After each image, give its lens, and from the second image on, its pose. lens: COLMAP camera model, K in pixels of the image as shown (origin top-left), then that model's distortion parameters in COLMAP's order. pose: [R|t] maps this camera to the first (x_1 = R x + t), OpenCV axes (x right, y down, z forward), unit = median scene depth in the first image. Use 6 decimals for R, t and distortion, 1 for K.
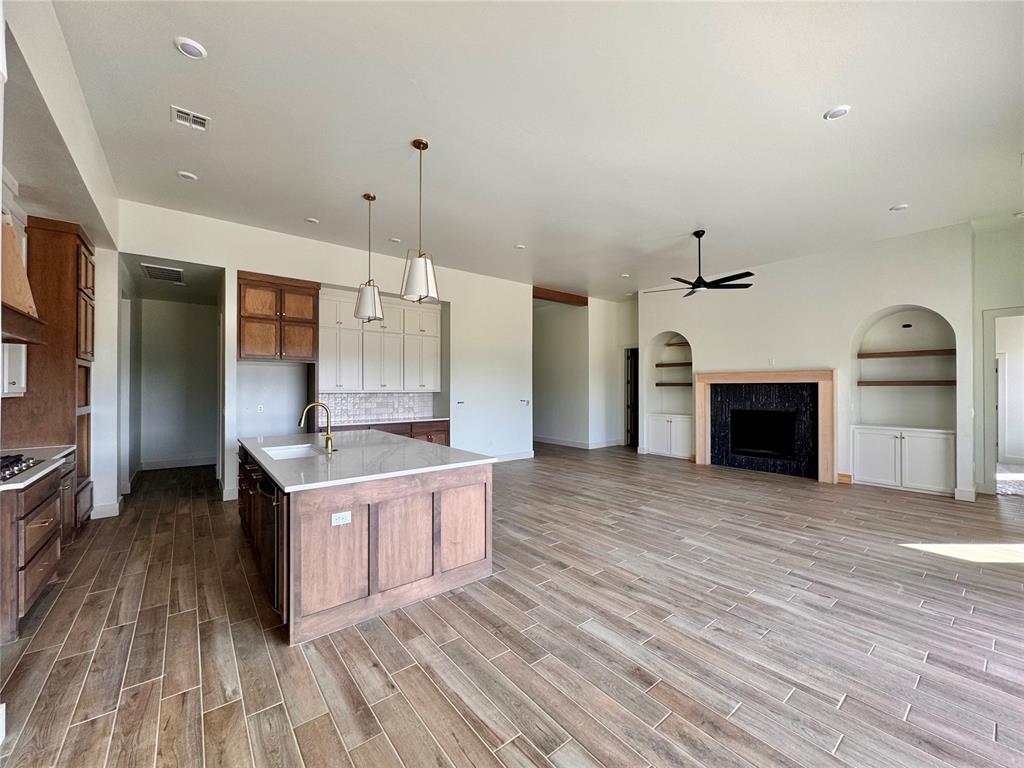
lens RADIAL K [[409.0, 0, 513.6], [0, 409.0, 384.4], [0, 0, 1]] dist [-0.003520, 0.000838]
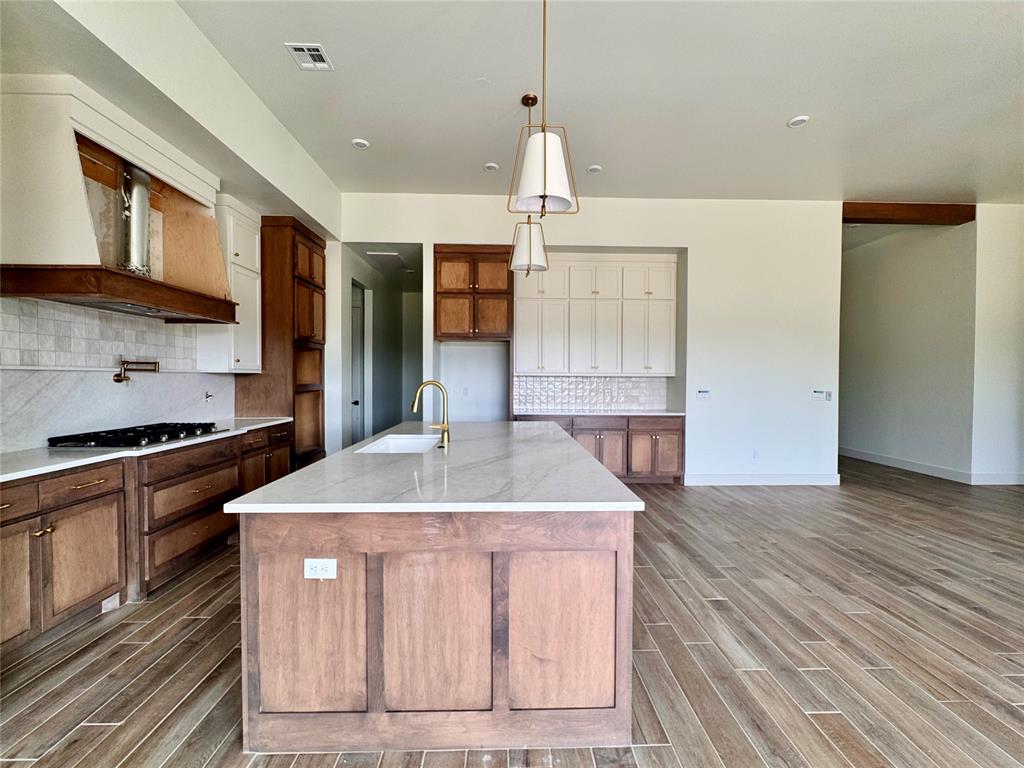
lens RADIAL K [[429.9, 0, 513.3], [0, 429.9, 384.5], [0, 0, 1]] dist [-0.005125, 0.001236]
pose [[0.793679, 0.014946, -0.608153, 0.080727], [-0.000991, 0.999729, 0.023276, 0.022371], [0.608336, -0.017871, 0.793478, 0.320950]]
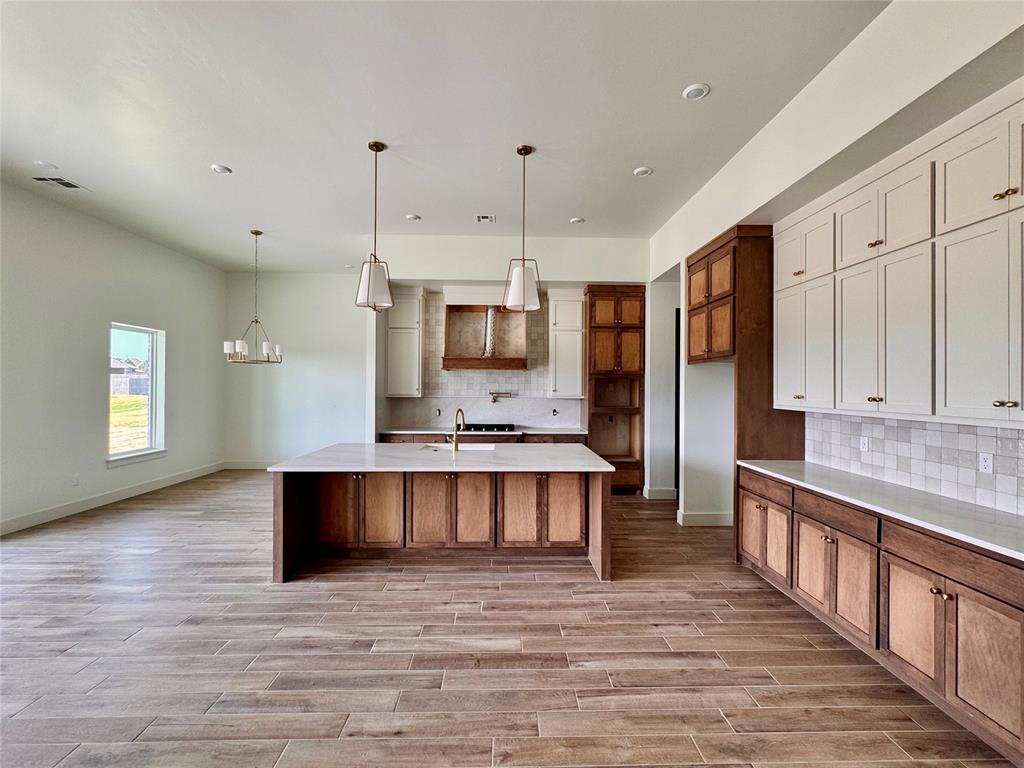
lens RADIAL K [[429.9, 0, 513.6], [0, 429.9, 385.2], [0, 0, 1]] dist [-0.005125, 0.001236]
pose [[-0.604739, -0.006403, -0.796398, 0.259660], [-0.001632, 0.999976, -0.006800, -0.009020], [0.796422, -0.002813, -0.604735, 1.269919]]
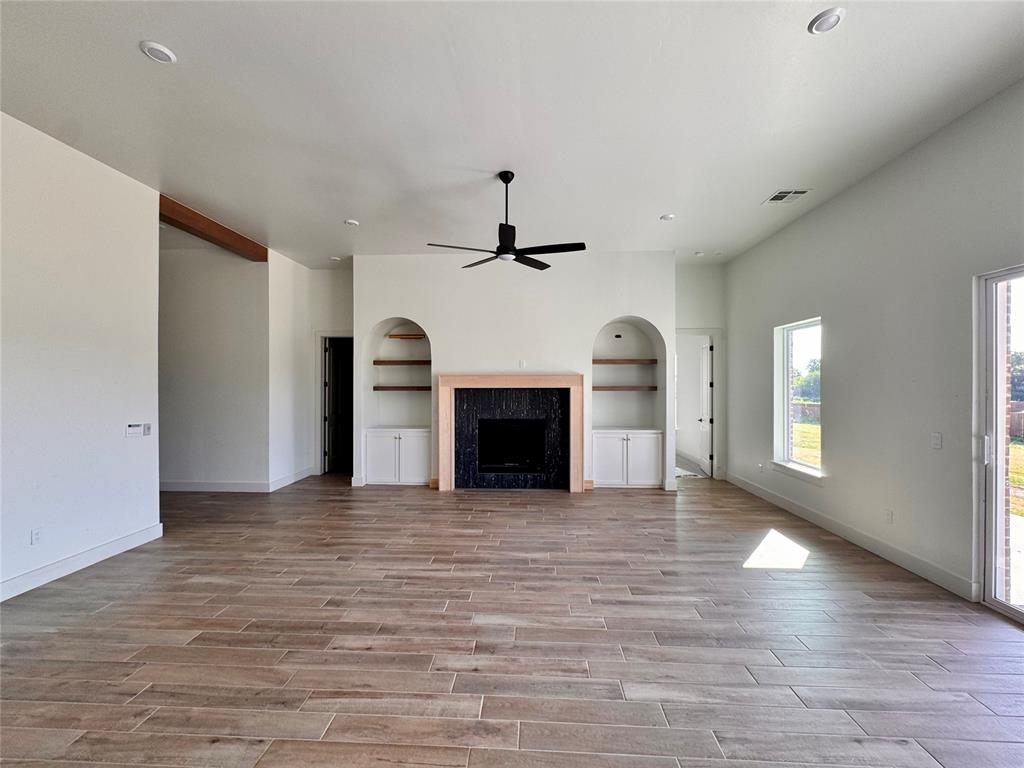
lens RADIAL K [[409.0, 0, 513.0], [0, 409.0, 383.5], [0, 0, 1]] dist [-0.003520, 0.000838]
pose [[0.664971, 0.000940, 0.746868, -0.061628], [-0.005227, 0.999981, 0.003396, -0.020675], [-0.746851, -0.006162, 0.664963, 0.558746]]
